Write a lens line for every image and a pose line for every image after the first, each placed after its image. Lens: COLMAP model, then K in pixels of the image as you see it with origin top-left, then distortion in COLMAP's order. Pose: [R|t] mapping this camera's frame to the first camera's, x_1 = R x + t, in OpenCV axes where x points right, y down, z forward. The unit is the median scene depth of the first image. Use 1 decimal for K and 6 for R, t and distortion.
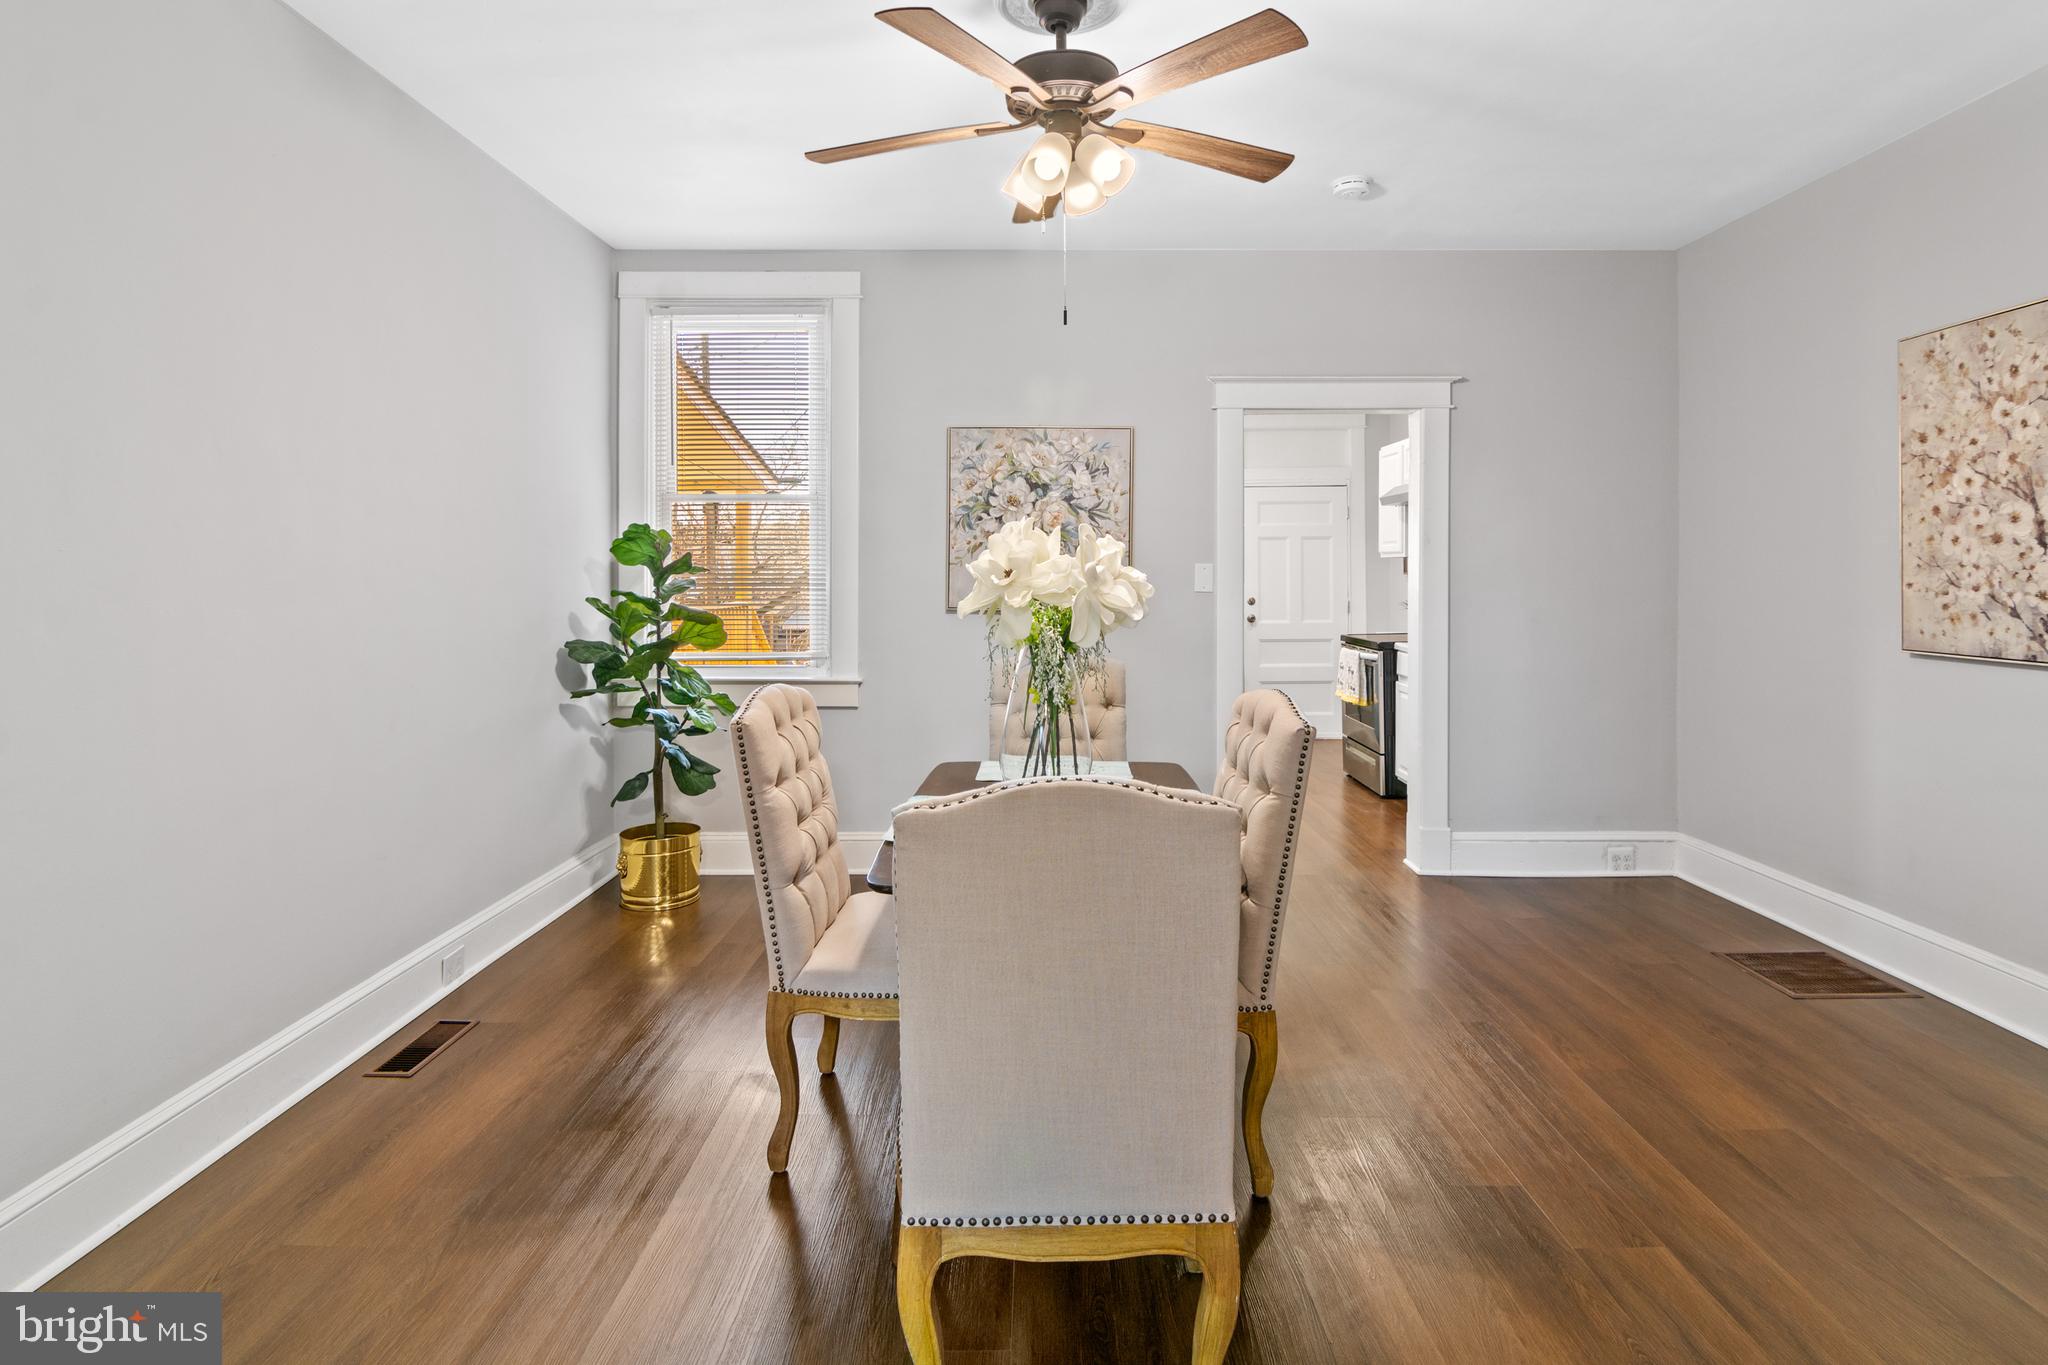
lens RADIAL K [[1024.5, 0, 1018.2], [0, 1024.5, 587.9], [0, 0, 1]] dist [-0.012935, -0.001297]
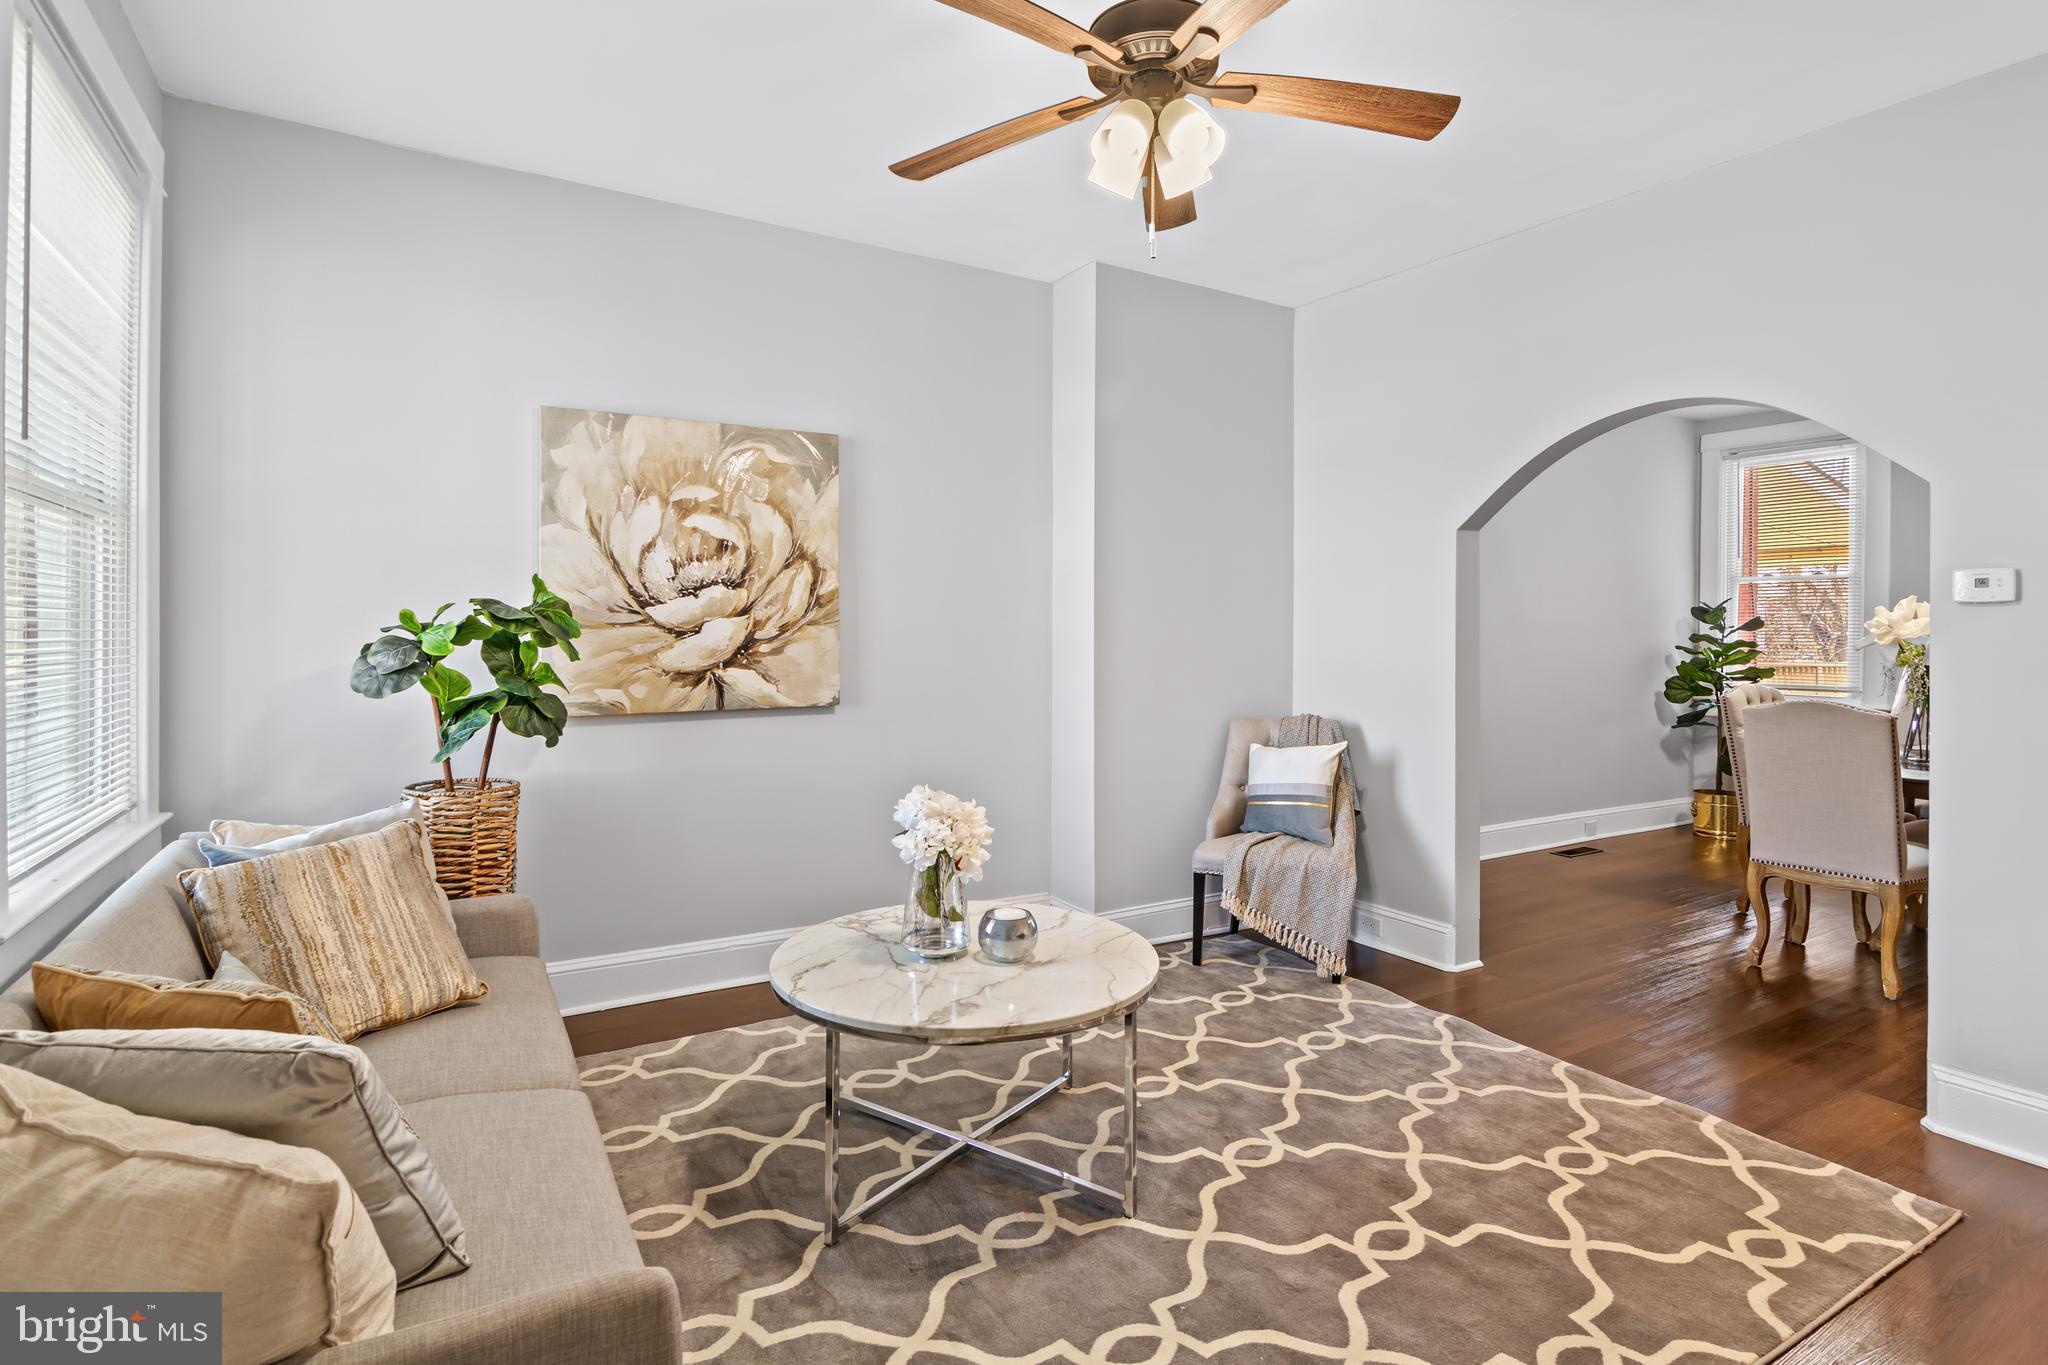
lens RADIAL K [[1022.3, 0, 1019.5], [0, 1022.3, 626.9], [0, 0, 1]] dist [0.004463, -0.007626]
pose [[0.527671, -0.003950, -0.849440, 0.433501], [-0.017148, 0.999736, -0.015301, 0.025098], [0.849276, 0.022640, 0.527464, -0.788306]]
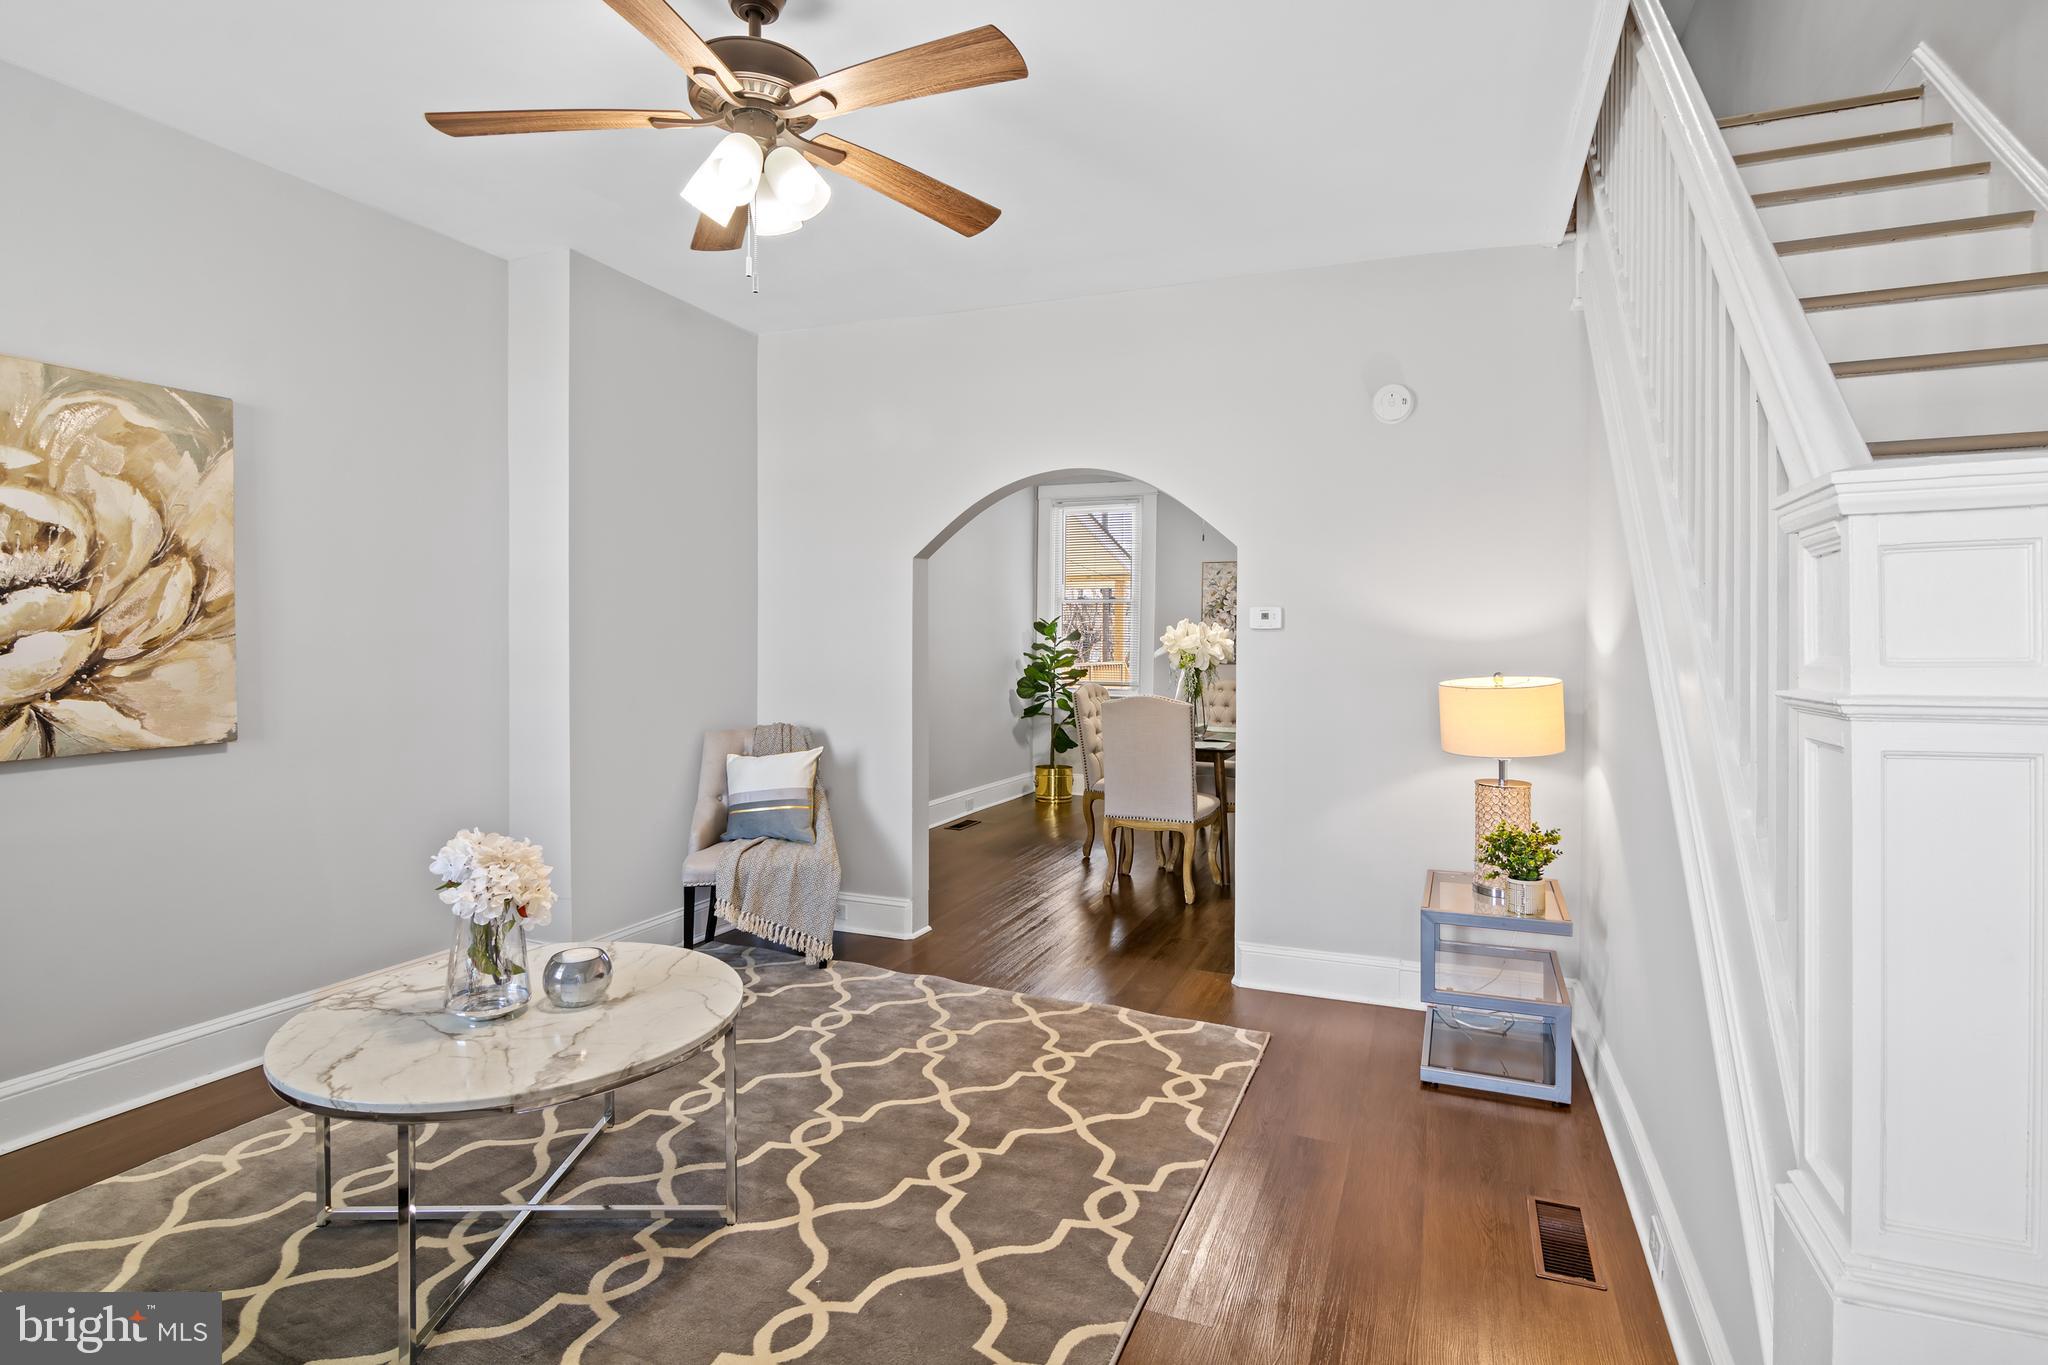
lens RADIAL K [[998.7, 0, 1034.4], [0, 998.7, 646.5], [0, 0, 1]] dist [-0.003632, -0.001939]
pose [[0.929267, 0.006762, -0.369347, 0.356766], [-0.010769, 0.999903, -0.008790, 0.016686], [0.369251, 0.012145, 0.929250, -0.891081]]
